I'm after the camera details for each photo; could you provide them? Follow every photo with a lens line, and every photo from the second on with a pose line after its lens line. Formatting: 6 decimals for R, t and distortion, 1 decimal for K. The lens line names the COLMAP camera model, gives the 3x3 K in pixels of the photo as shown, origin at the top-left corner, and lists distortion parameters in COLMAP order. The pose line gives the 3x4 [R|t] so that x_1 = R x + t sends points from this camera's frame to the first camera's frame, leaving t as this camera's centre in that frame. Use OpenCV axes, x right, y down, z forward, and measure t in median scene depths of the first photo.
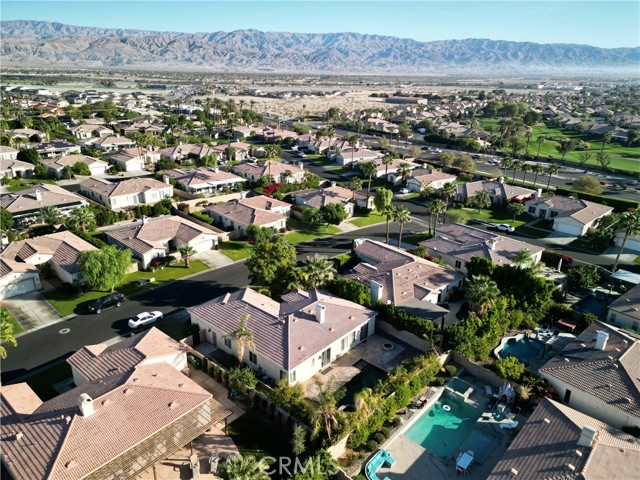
lens RADIAL K [[446.8, 0, 320.0], [0, 446.8, 240.0], [0, 0, 1]] dist [0.080221, -0.068771]
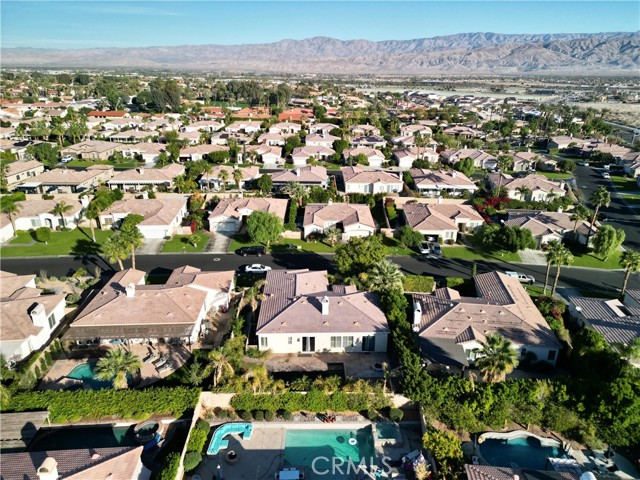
lens RADIAL K [[446.8, 0, 320.0], [0, 446.8, 240.0], [0, 0, 1]] dist [0.080221, -0.068771]
pose [[0.685586, 0.244818, -0.685592, 0.070014], [-0.252294, 0.963297, 0.091691, -0.008011], [0.682876, 0.110109, 0.722189, 0.022395]]
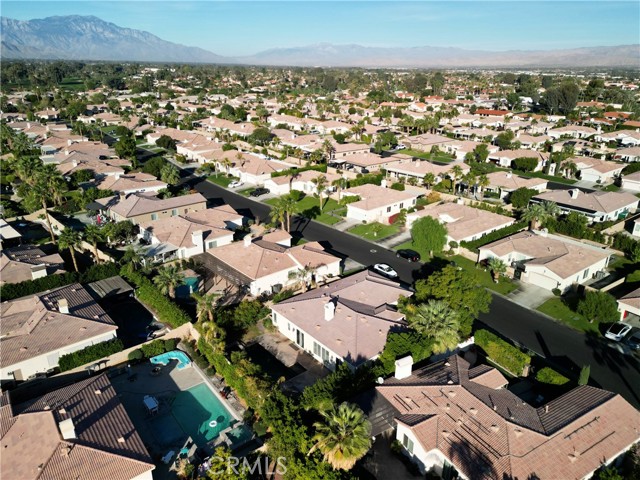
lens RADIAL K [[446.8, 0, 320.0], [0, 446.8, 240.0], [0, 0, 1]] dist [0.080221, -0.068771]
pose [[-0.157247, 0.336230, -0.928560, 0.091698], [-0.357149, 0.857254, 0.370892, -0.035183], [0.920716, 0.389956, -0.014717, 0.096990]]
